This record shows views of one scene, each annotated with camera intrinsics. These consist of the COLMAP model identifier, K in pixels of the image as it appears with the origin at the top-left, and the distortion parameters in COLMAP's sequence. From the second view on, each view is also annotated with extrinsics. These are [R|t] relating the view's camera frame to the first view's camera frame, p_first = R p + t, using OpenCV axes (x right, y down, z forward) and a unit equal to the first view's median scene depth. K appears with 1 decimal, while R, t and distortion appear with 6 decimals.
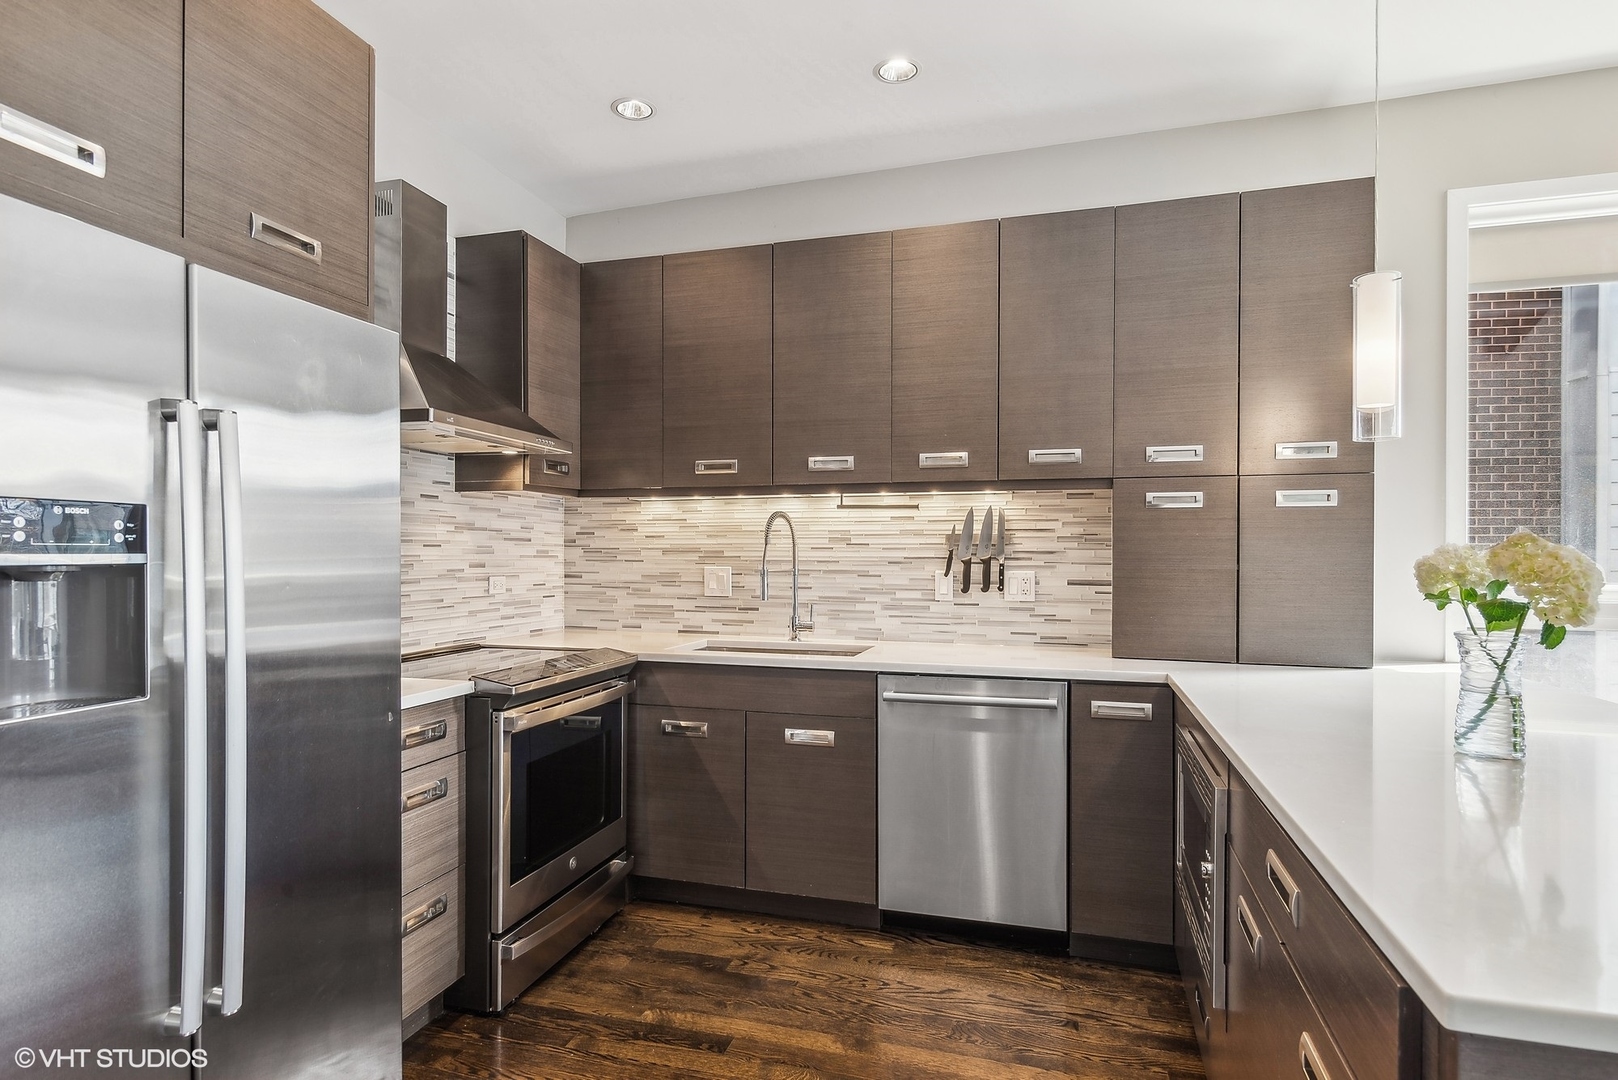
lens RADIAL K [[879.9, 0, 811.2], [0, 879.9, 551.5], [0, 0, 1]] dist [-0.002103, -0.000082]
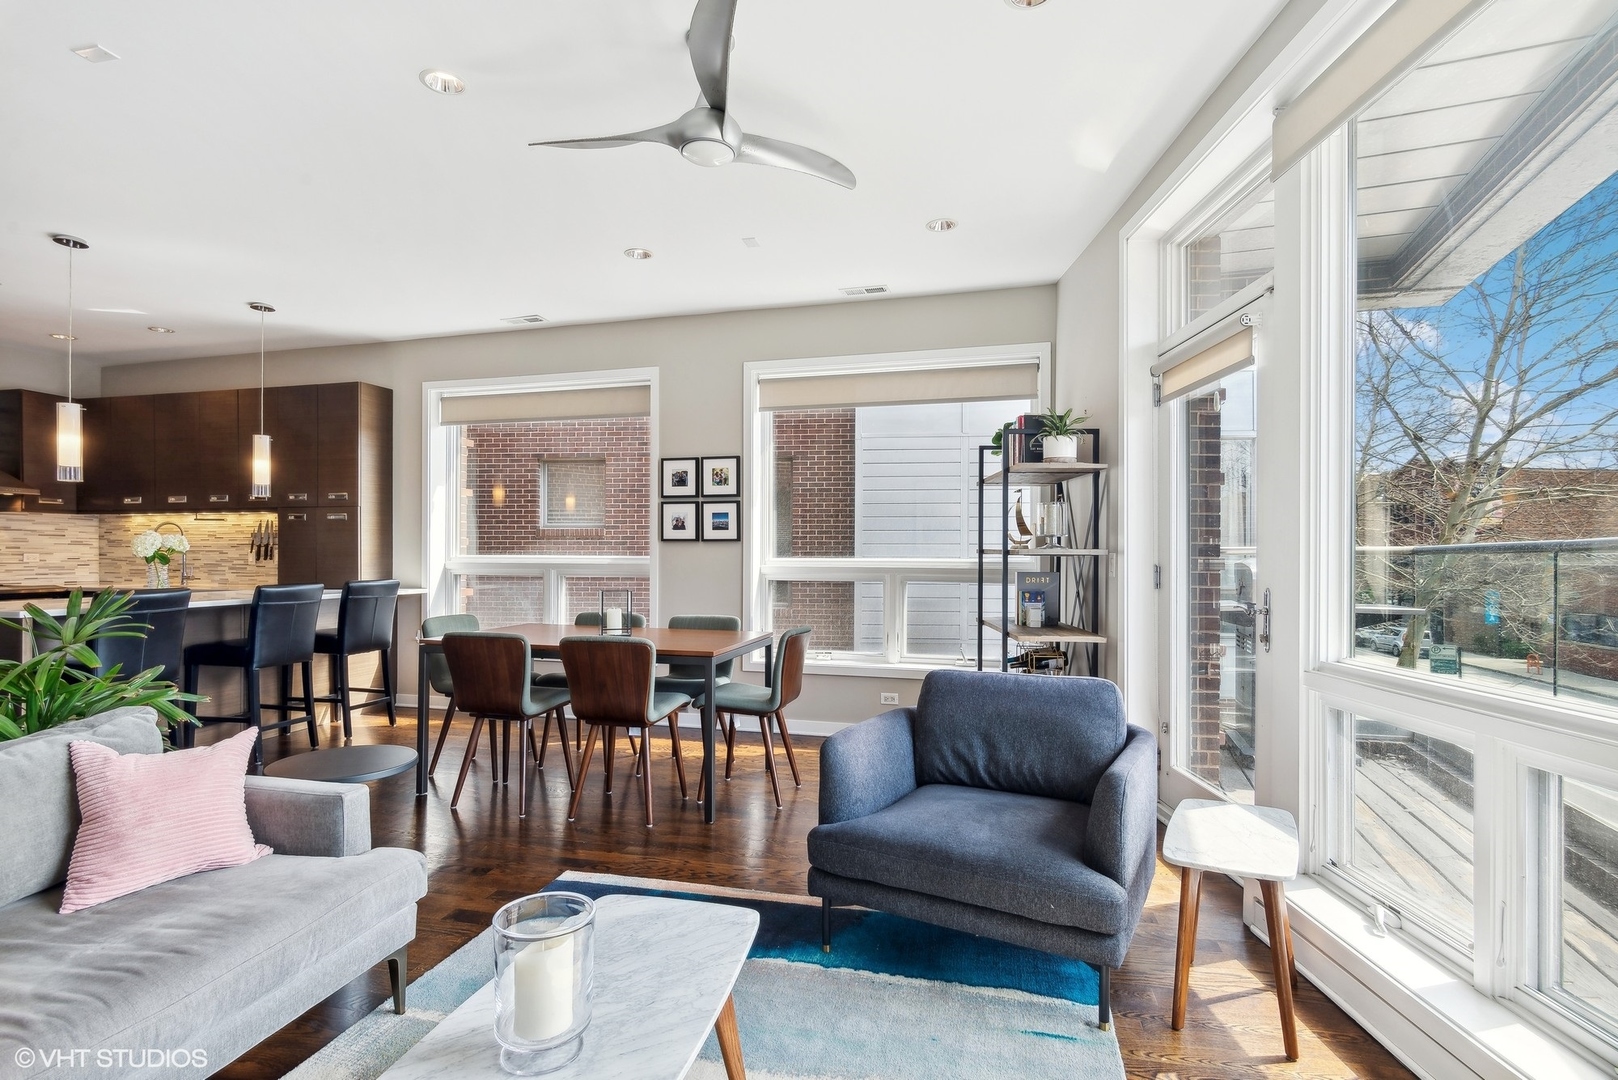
lens RADIAL K [[797.2, 0, 817.9], [0, 797.2, 557.6], [0, 0, 1]] dist [-0.000235, -0.001236]
pose [[0.997992, -0.001000, 0.063333, 1.397134], [0.000553, 0.999975, 0.007076, 0.027184], [-0.063339, -0.007027, 0.997967, -0.984334]]
